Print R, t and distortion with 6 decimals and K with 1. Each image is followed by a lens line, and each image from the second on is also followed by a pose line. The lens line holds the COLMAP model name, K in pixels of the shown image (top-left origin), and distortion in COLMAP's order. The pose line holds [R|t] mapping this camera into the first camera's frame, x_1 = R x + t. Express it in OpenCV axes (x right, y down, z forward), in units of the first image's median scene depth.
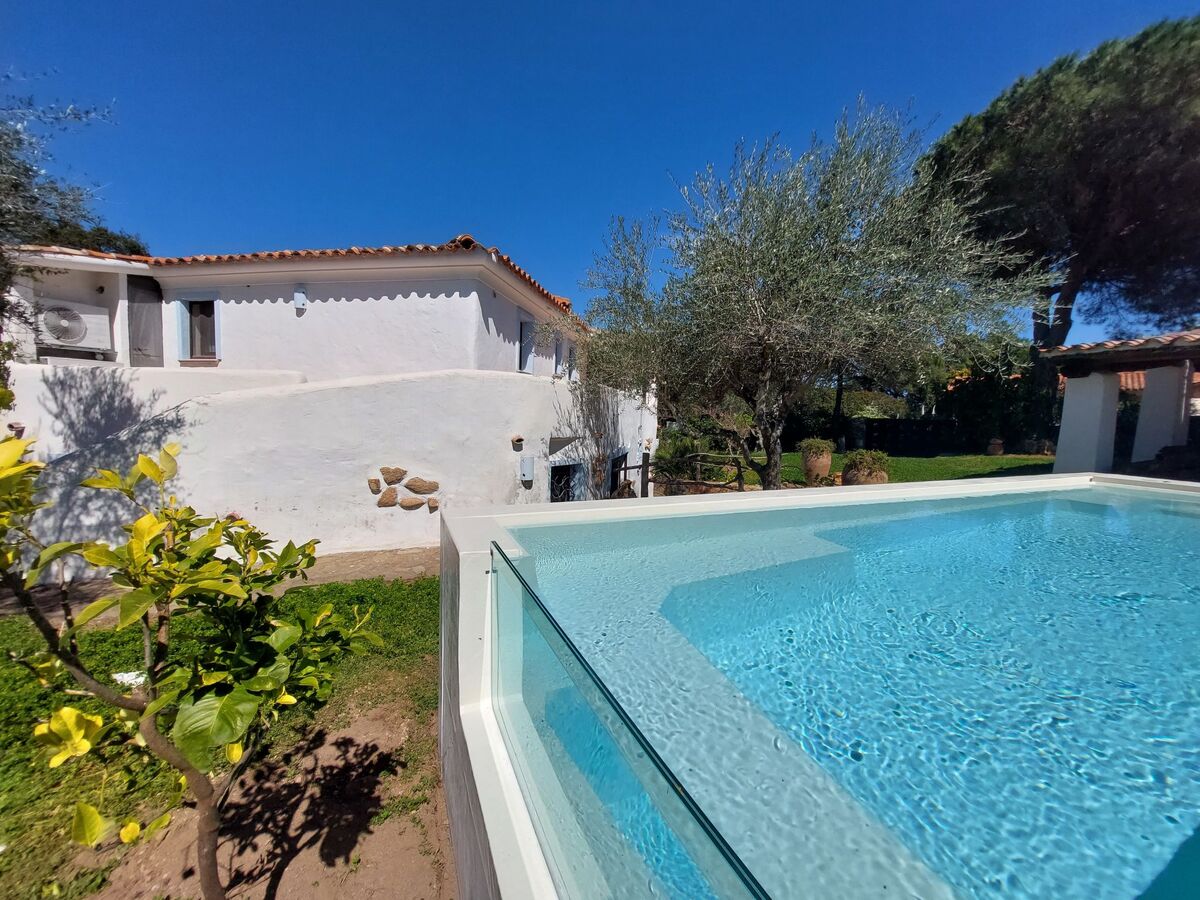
lens RADIAL K [[491.8, 0, 598.1], [0, 491.8, 451.2], [0, 0, 1]] dist [-0.019380, -0.000343]
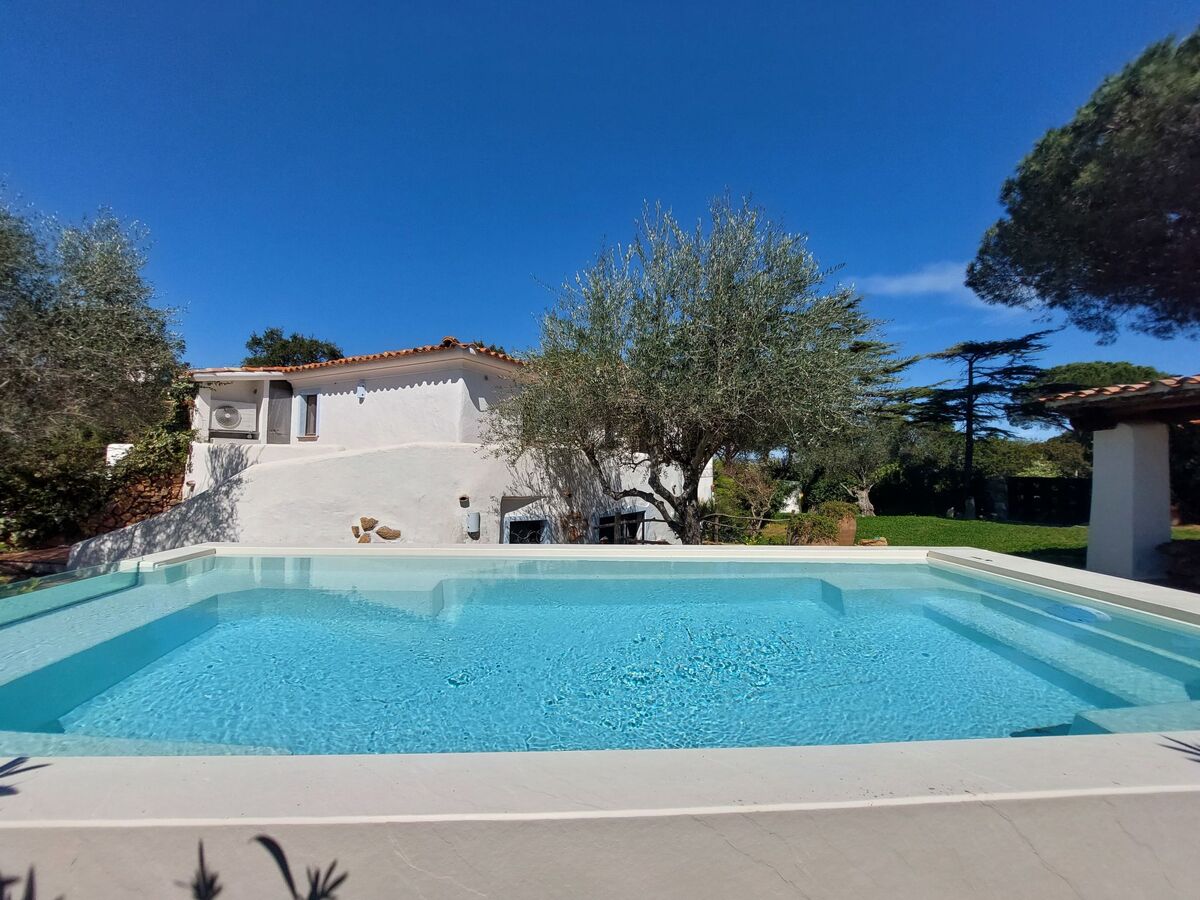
lens RADIAL K [[491.8, 0, 602.3], [0, 491.8, 449.7], [0, 0, 1]] dist [-0.019380, -0.000343]
pose [[0.941226, -0.017588, -0.337319, 0.491797], [-0.022280, 0.993236, -0.113957, -0.009585], [0.337041, 0.114774, 0.934468, -0.027117]]
